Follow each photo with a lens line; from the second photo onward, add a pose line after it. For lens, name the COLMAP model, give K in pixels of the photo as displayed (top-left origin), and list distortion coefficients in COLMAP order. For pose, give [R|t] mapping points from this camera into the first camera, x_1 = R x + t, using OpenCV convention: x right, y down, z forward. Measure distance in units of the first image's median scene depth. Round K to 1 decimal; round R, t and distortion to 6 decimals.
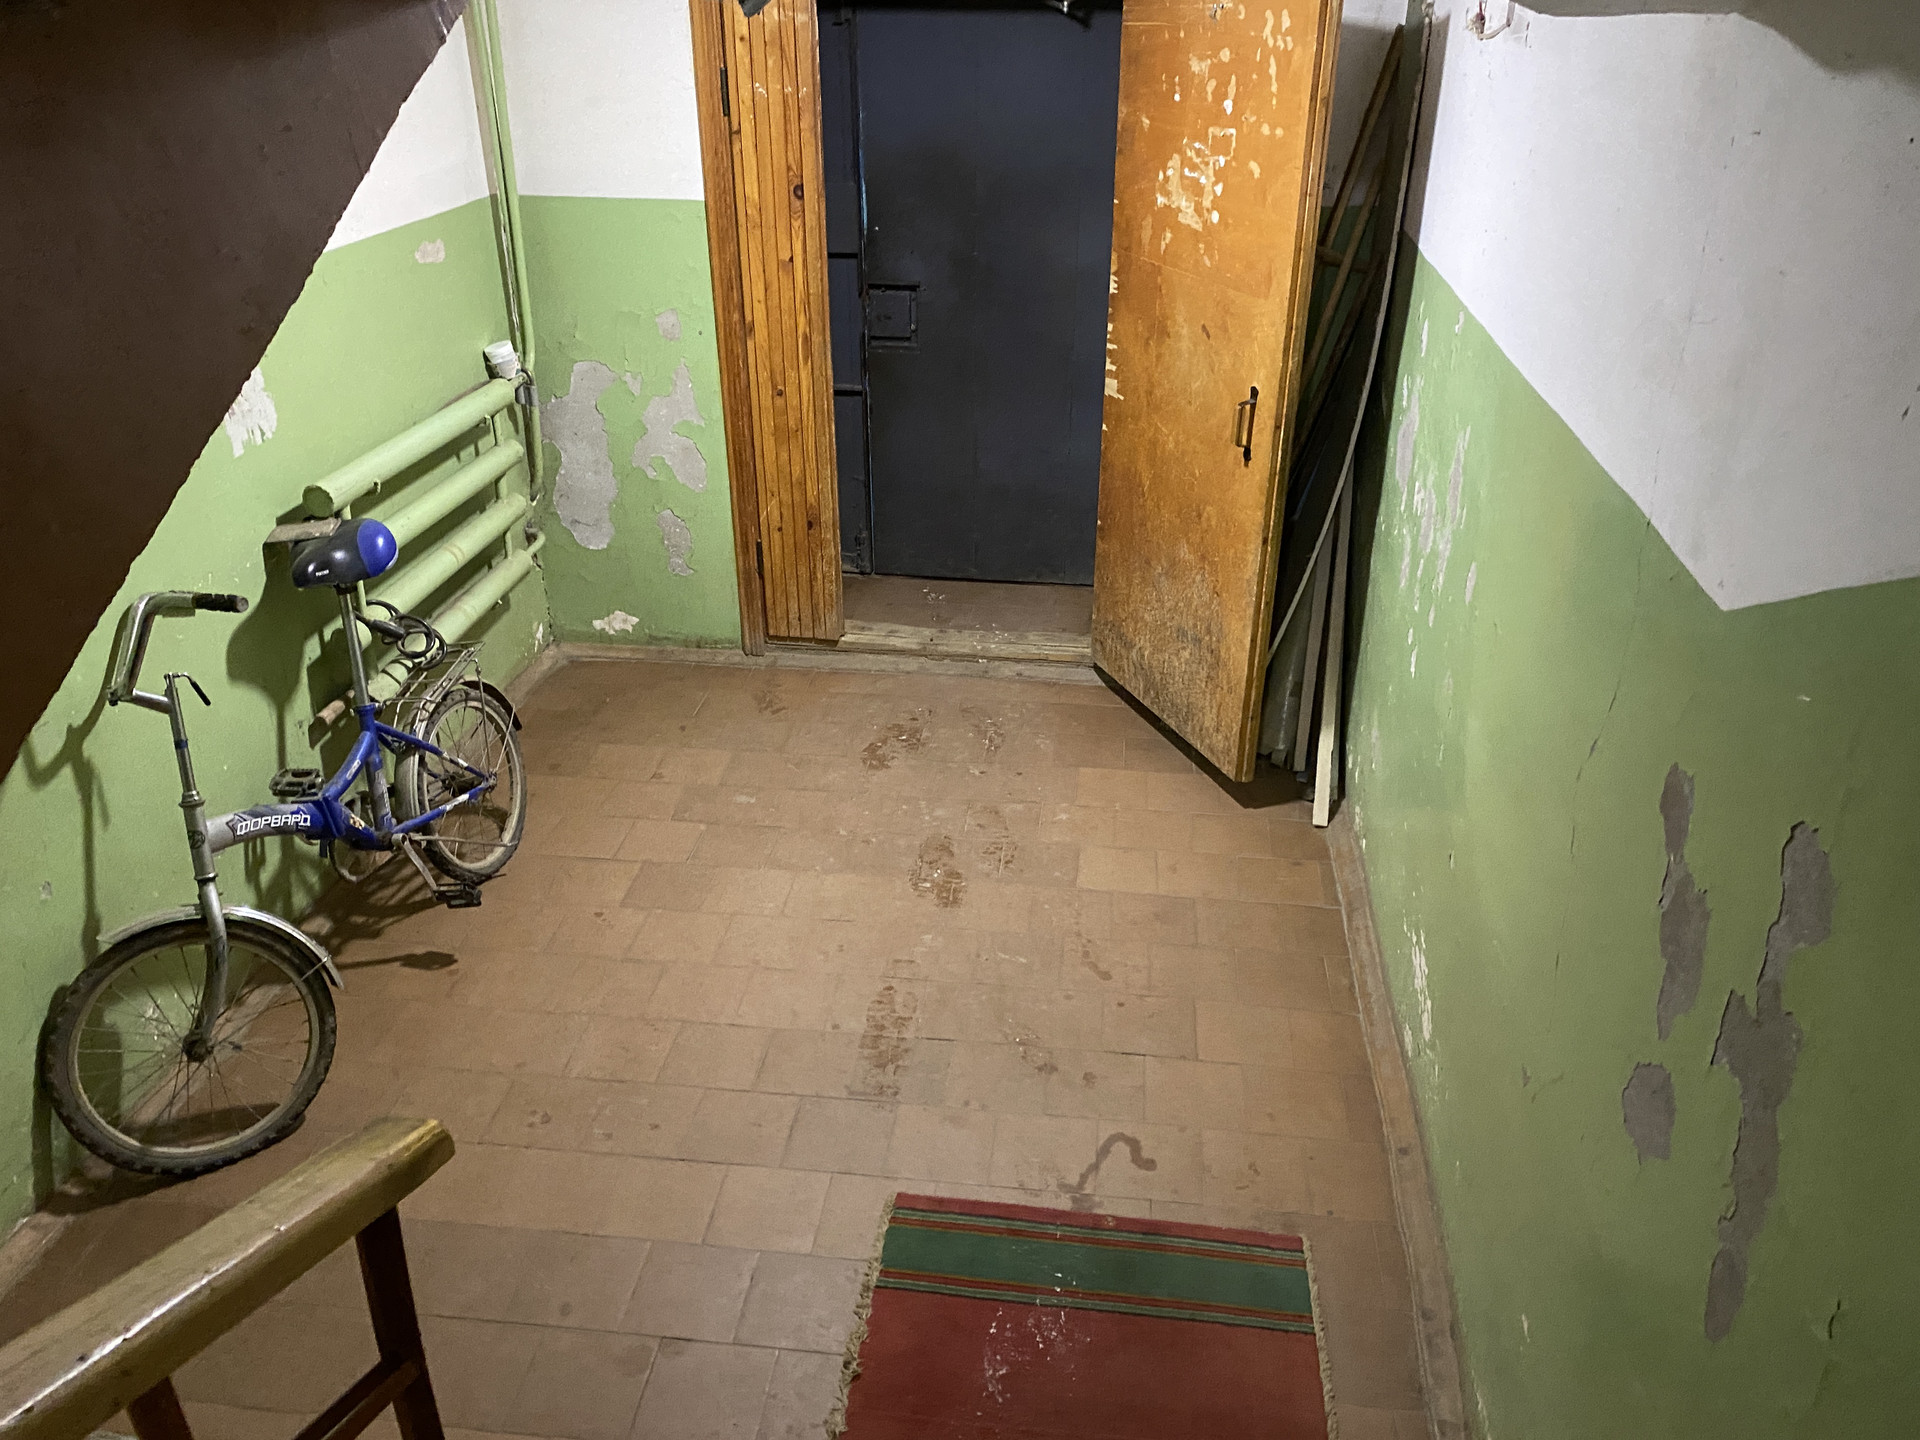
lens RADIAL K [[1459.4, 0, 968.2], [0, 1459.4, 738.8], [0, 0, 1]] dist [0.004446, -0.001183]
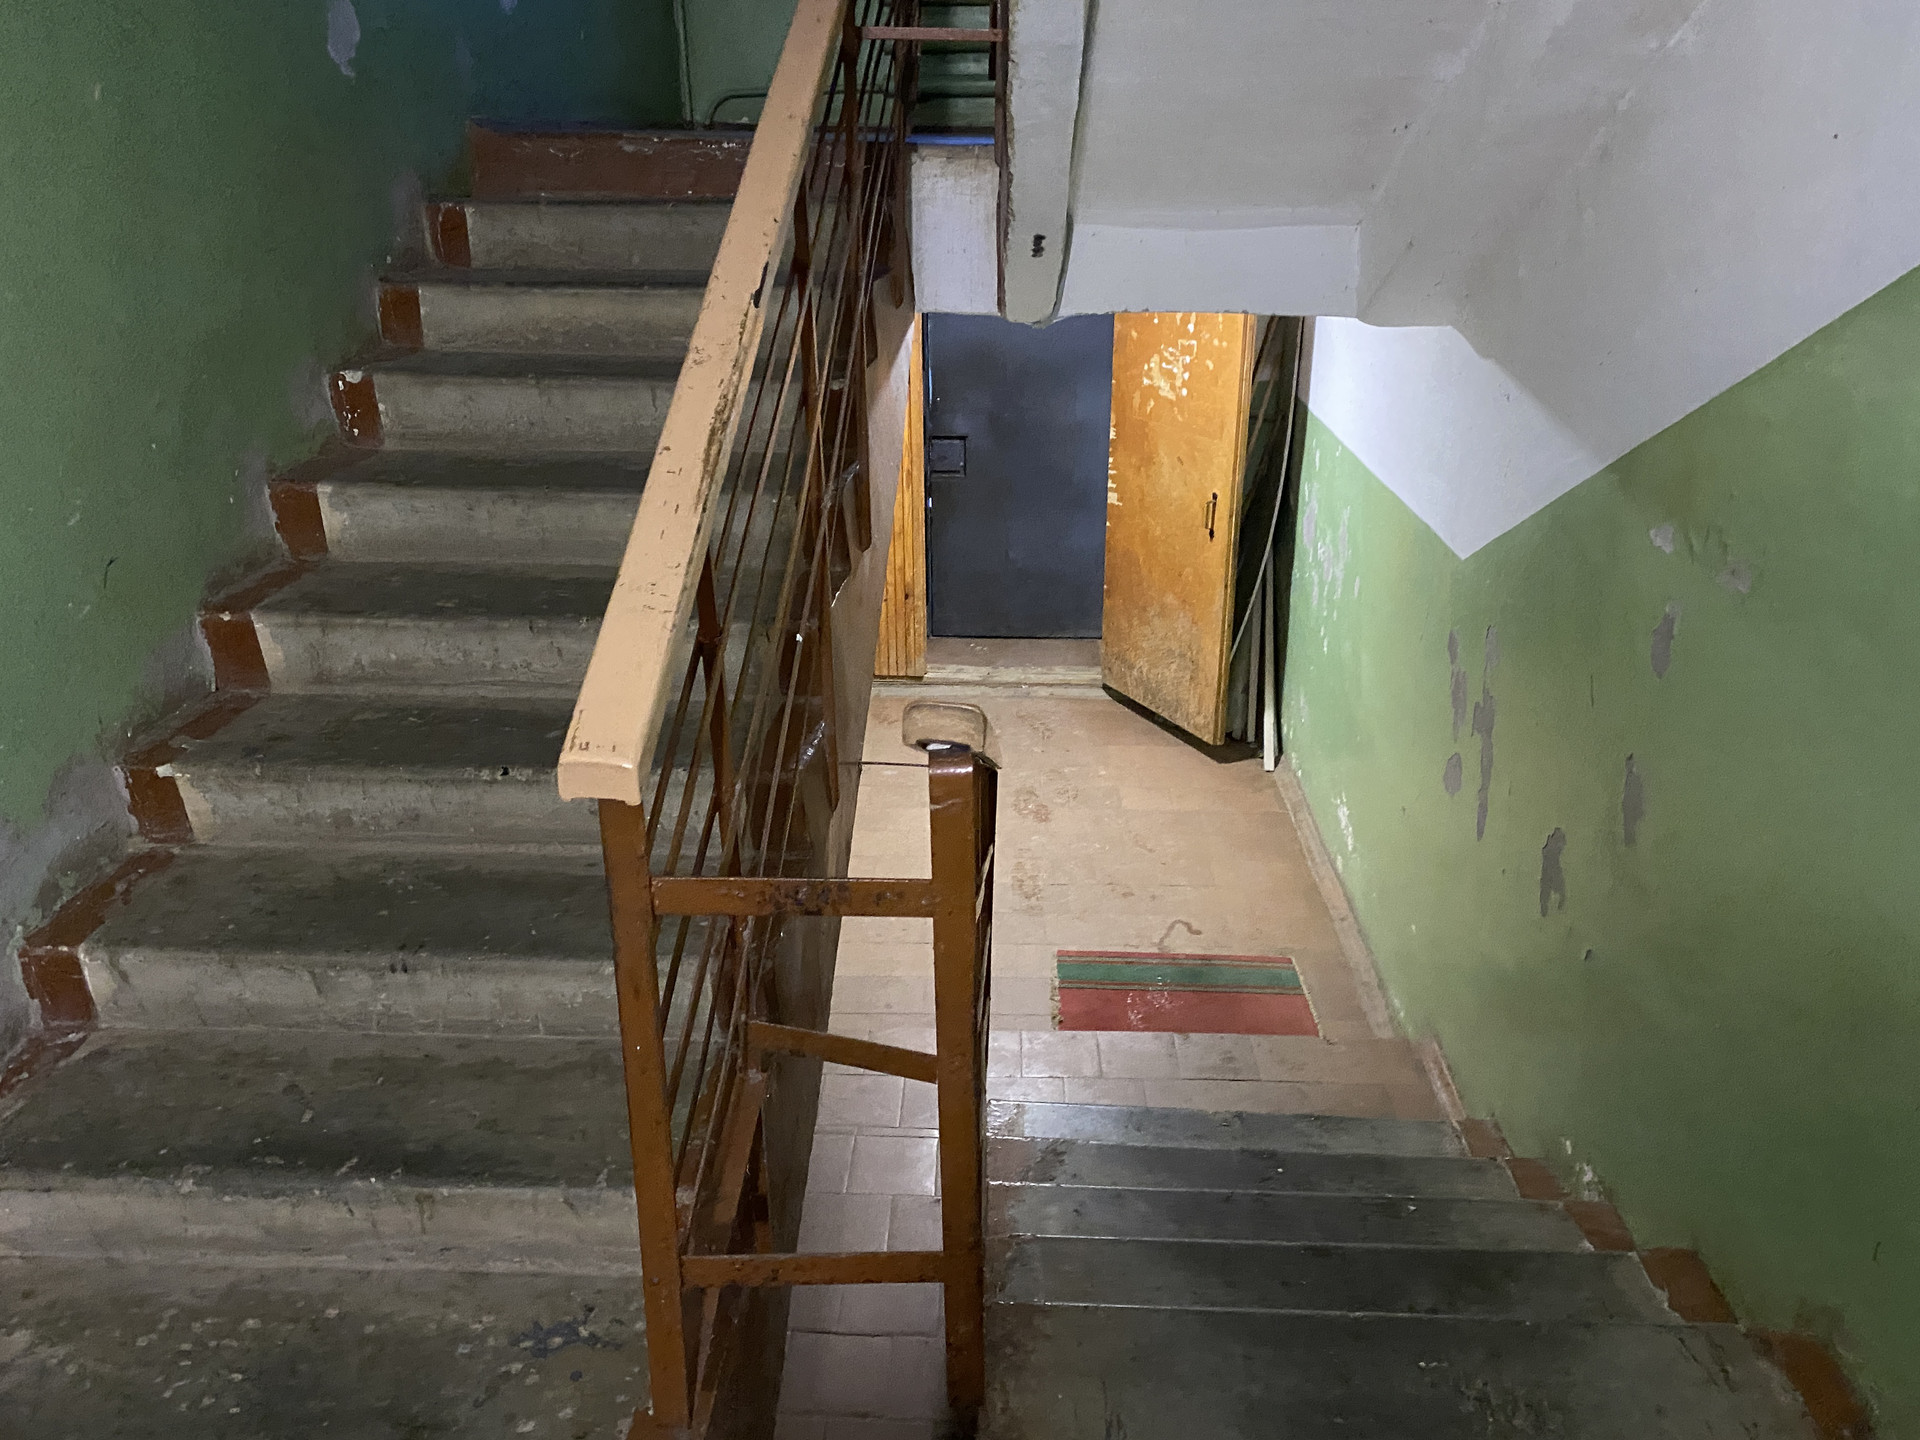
lens RADIAL K [[1459.4, 0, 952.9], [0, 1459.4, 706.1], [0, 0, 1]] dist [0.004446, -0.001183]
pose [[0.996773, -0.036468, 0.071515, -0.203798], [0.044288, 0.992832, -0.111008, 0.151088], [-0.066954, 0.113817, 0.991243, -0.524669]]
